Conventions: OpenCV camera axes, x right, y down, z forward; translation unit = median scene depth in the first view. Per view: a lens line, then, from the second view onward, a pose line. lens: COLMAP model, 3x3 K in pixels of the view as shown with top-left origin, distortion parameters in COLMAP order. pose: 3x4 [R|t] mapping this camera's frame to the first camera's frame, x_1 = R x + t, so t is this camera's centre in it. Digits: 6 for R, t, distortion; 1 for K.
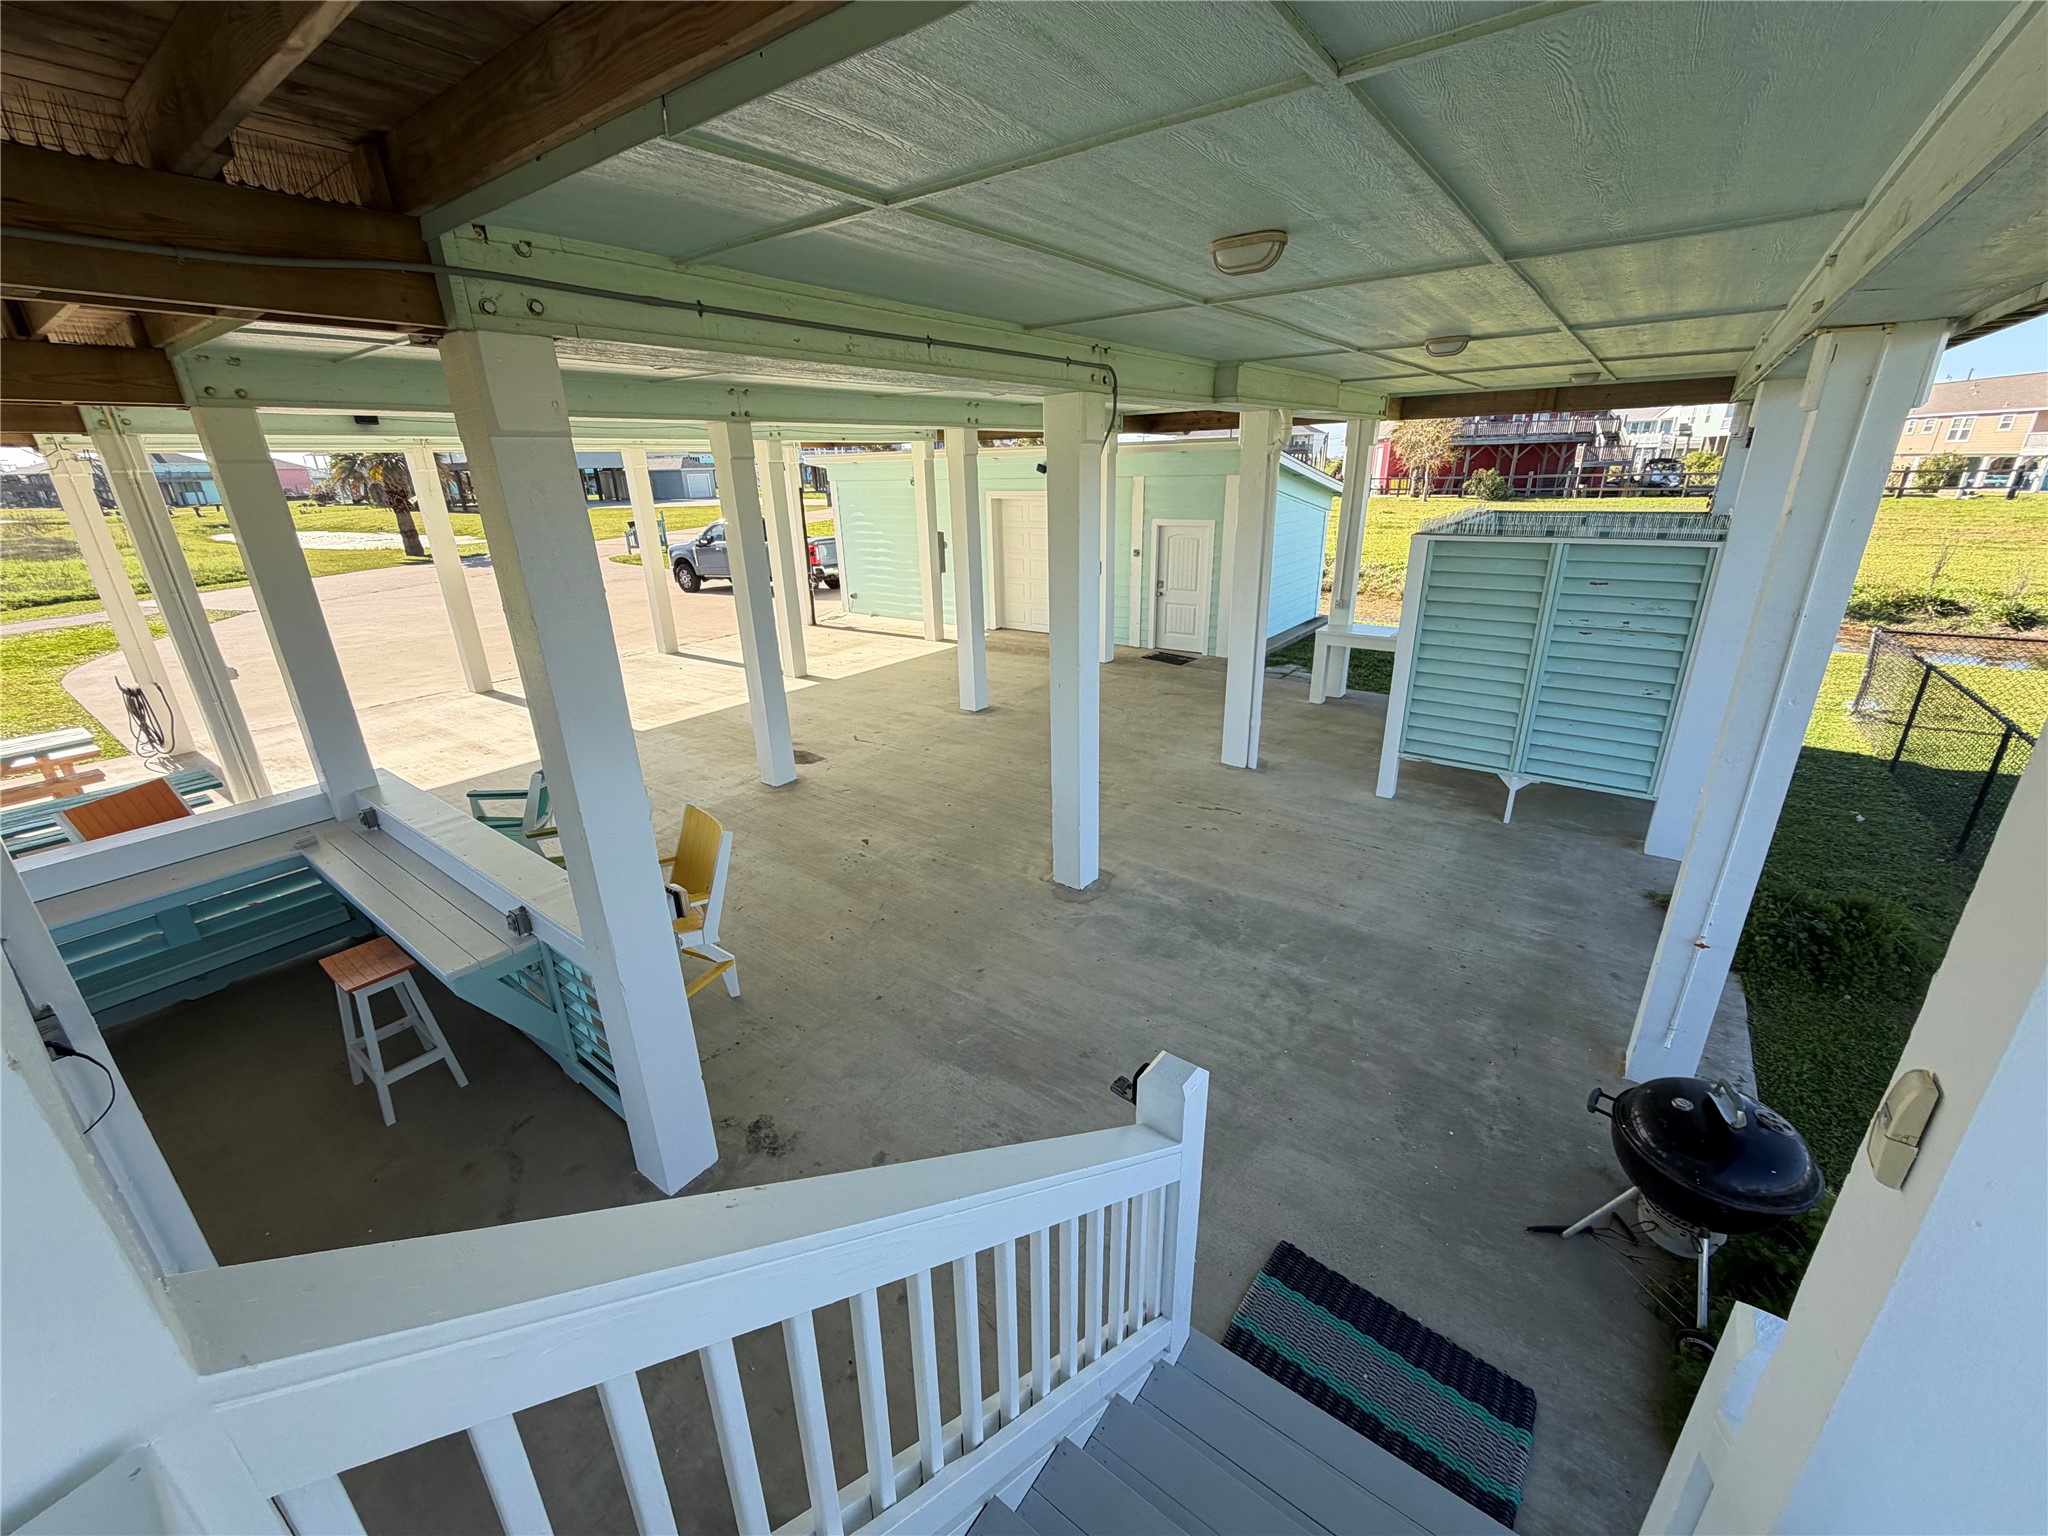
lens RADIAL K [[812.9, 0, 1024.0], [0, 812.9, 768.0], [0, 0, 1]] dist [0.002340, -0.000018]
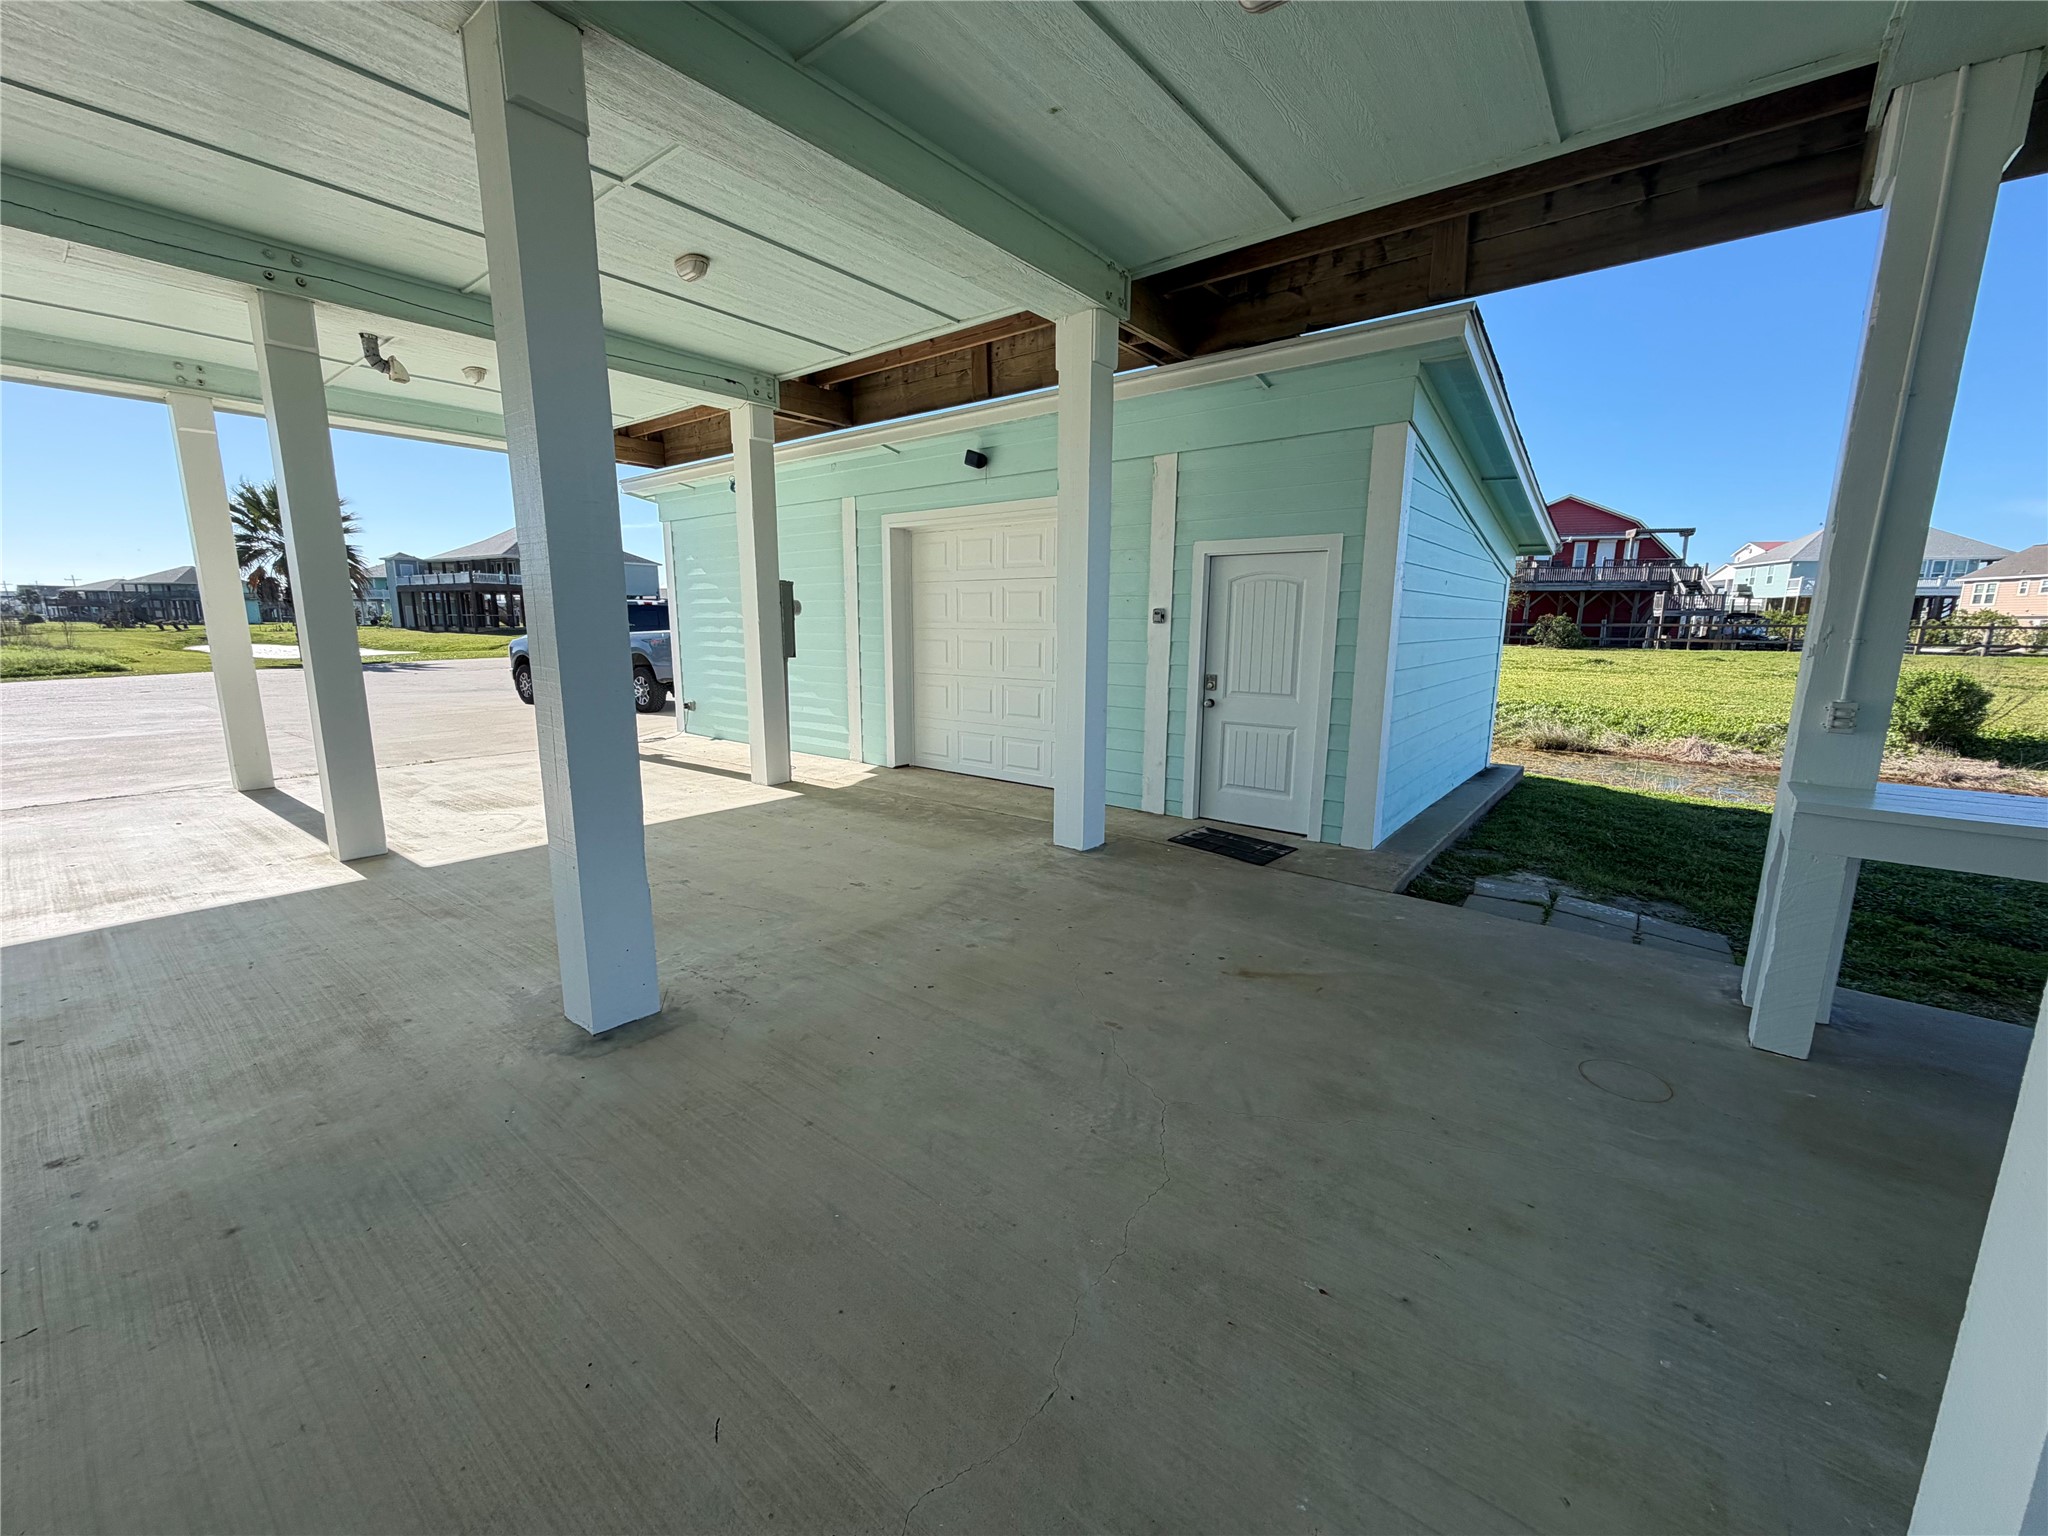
lens RADIAL K [[812.9, 0, 1024.0], [0, 812.9, 768.0], [0, 0, 1]] dist [0.002340, -0.000018]
pose [[0.998938, 0.036650, -0.027919, 0.073686], [-0.040952, 0.983973, -0.173554, -0.090141], [0.021111, 0.174513, 0.984429, 0.530708]]
